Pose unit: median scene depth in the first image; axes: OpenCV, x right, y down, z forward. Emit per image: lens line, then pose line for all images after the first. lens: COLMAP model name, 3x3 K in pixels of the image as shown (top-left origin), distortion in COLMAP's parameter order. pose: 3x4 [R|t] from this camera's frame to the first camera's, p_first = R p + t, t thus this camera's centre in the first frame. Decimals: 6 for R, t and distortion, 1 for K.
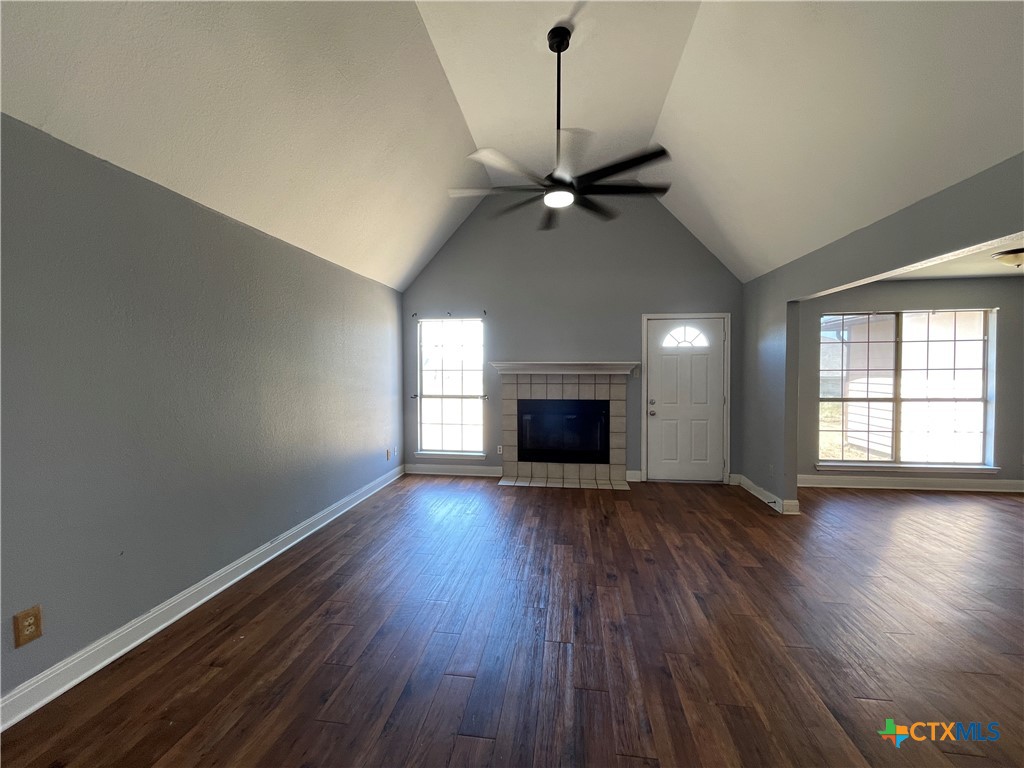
lens RADIAL K [[436.7, 0, 514.2], [0, 436.7, 382.0], [0, 0, 1]] dist [-0.008639, 0.000275]
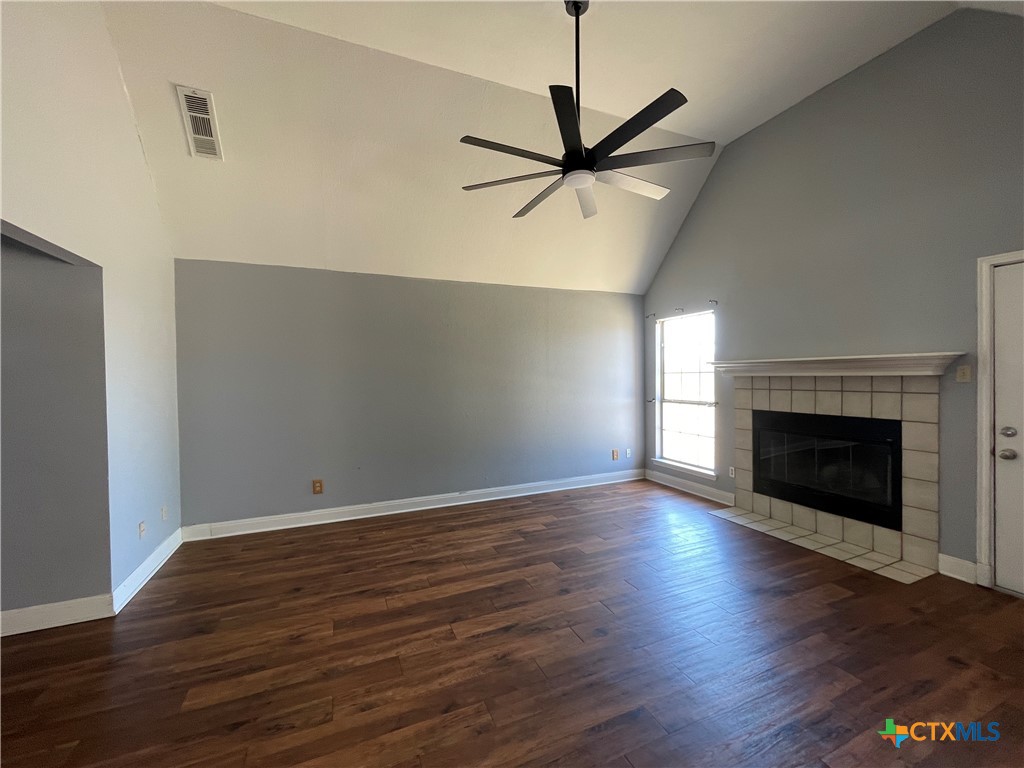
lens RADIAL K [[436.7, 0, 510.1], [0, 436.7, 381.3], [0, 0, 1]] dist [-0.008639, 0.000275]
pose [[0.468882, 0.004164, -0.883251, 0.479306], [-0.013125, 0.999911, -0.002254, -0.002270], [0.883163, 0.012650, 0.468895, 0.273239]]
